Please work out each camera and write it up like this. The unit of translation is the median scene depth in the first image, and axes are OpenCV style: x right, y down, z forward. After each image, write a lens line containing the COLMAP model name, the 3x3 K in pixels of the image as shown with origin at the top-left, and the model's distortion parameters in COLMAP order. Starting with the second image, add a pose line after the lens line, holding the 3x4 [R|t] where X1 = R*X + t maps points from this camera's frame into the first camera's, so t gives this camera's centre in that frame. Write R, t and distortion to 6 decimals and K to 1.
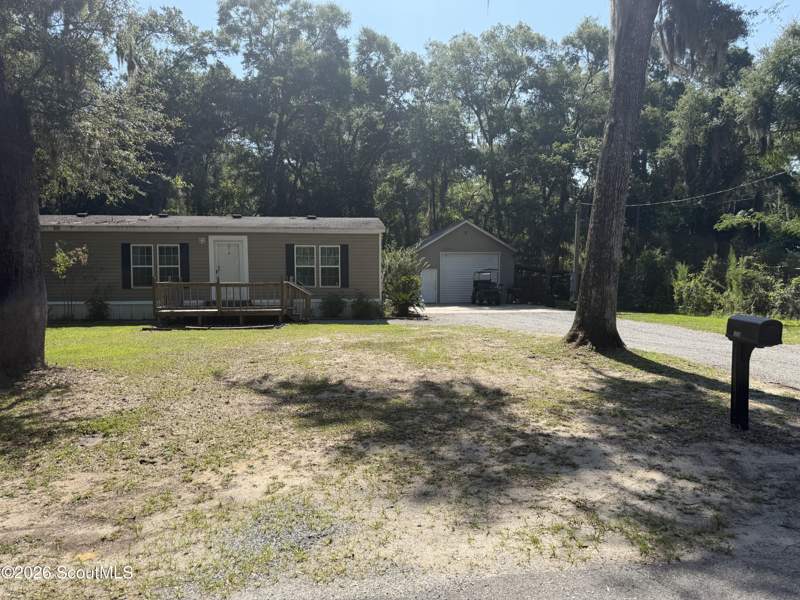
lens RADIAL K [[568.0, 0, 396.3], [0, 568.0, 314.0], [0, 0, 1]] dist [0.038268, -0.039676]
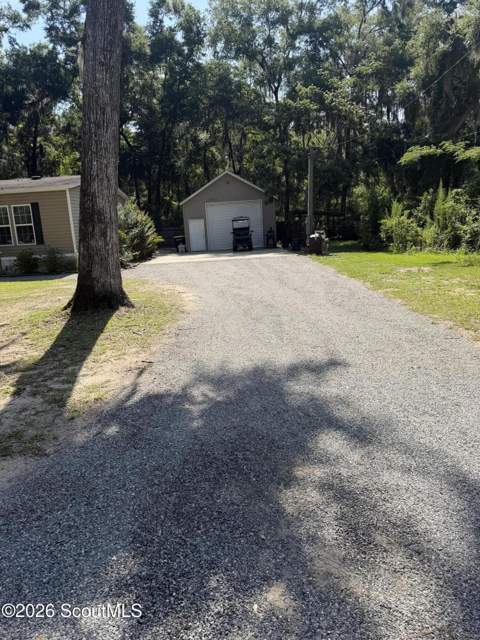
lens RADIAL K [[454.4, 0, 245.7], [0, 454.4, 319.2], [0, 0, 1]] dist [0.038268, -0.039676]
pose [[0.992628, -0.031968, -0.116906, 0.399024], [0.048184, 0.989171, 0.138633, -0.008402], [0.111208, -0.143244, 0.983420, 0.186454]]
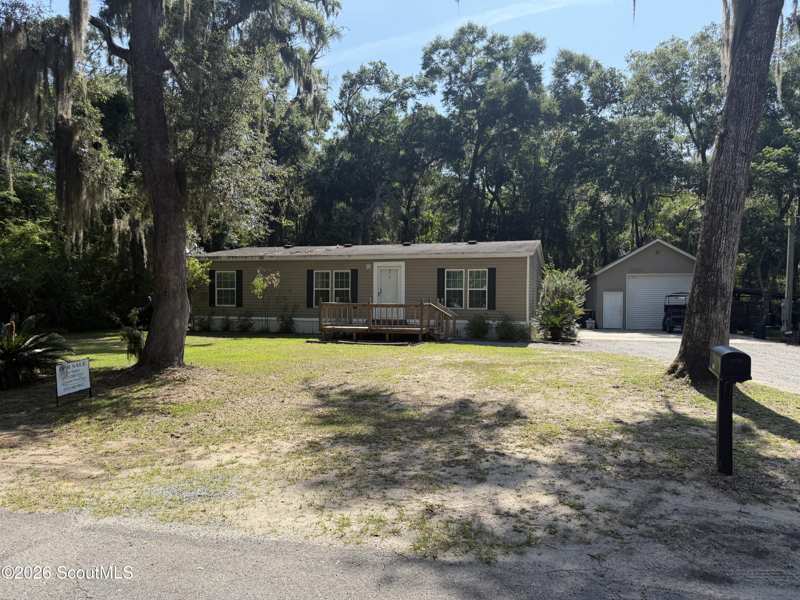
lens RADIAL K [[568.0, 0, 398.0], [0, 568.0, 311.8], [0, 0, 1]] dist [0.038268, -0.039676]
pose [[0.922266, 0.019691, -0.386053, 0.154874], [-0.036178, 0.998715, -0.035488, -0.000668], [0.384858, 0.046696, 0.921794, -0.011809]]
